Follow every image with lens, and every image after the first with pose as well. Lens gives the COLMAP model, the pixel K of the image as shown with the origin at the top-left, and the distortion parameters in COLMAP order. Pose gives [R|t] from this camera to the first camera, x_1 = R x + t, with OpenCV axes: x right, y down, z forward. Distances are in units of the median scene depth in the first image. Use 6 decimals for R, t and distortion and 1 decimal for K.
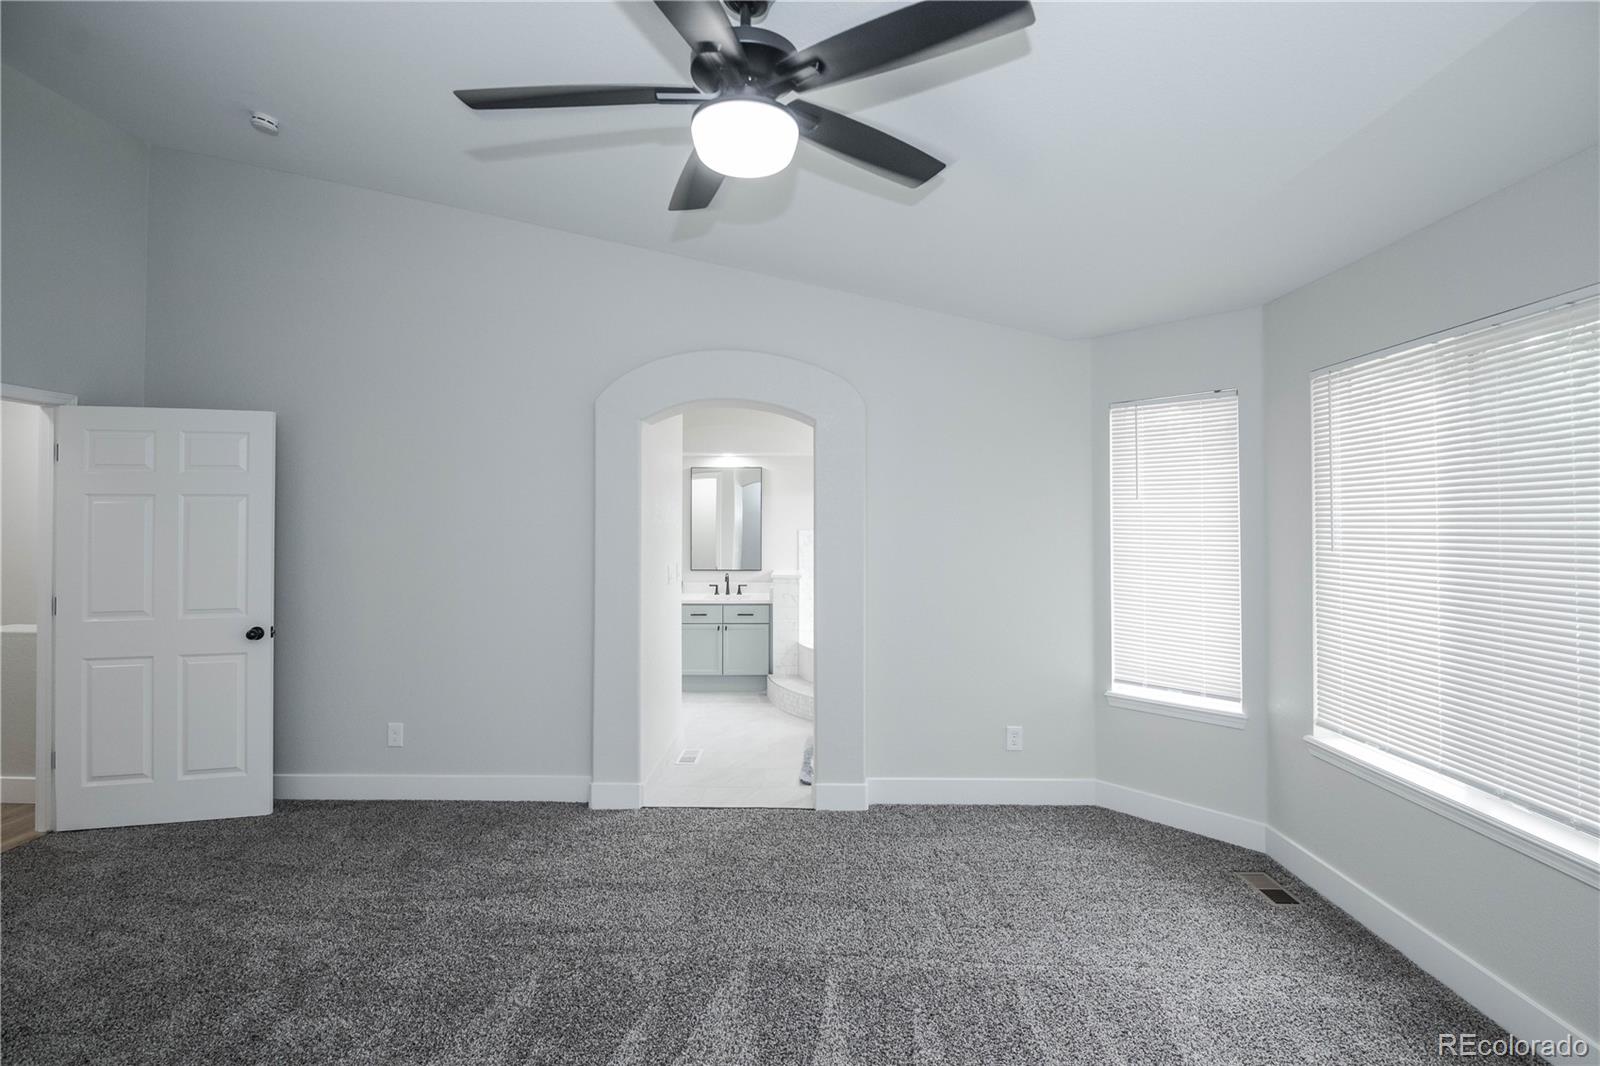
lens RADIAL K [[724.1, 0, 800.3], [0, 724.1, 520.1], [0, 0, 1]] dist [-0.002089, -0.006436]
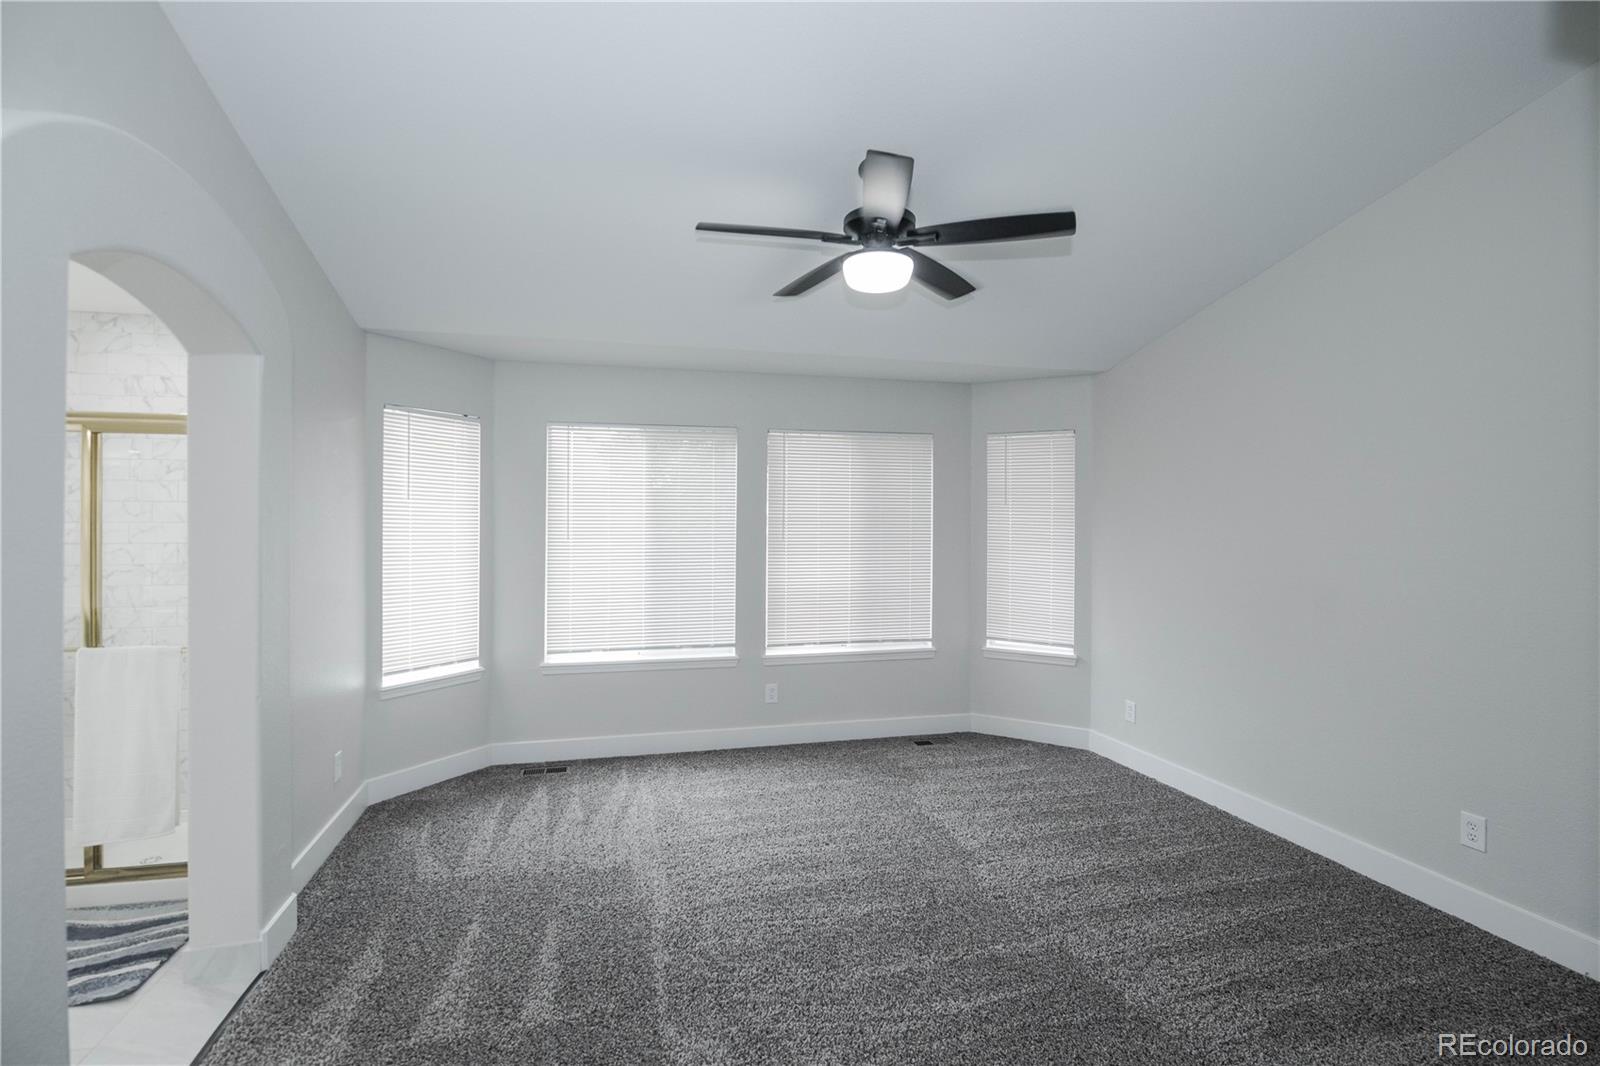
lens RADIAL K [[724.1, 0, 799.1], [0, 724.1, 530.6], [0, 0, 1]] dist [-0.002089, -0.006436]
pose [[-0.262771, -0.012828, 0.964773, -0.775154], [-0.009785, 0.999896, 0.010630, 0.001726], [-0.964808, -0.006647, -0.262870, 0.771490]]
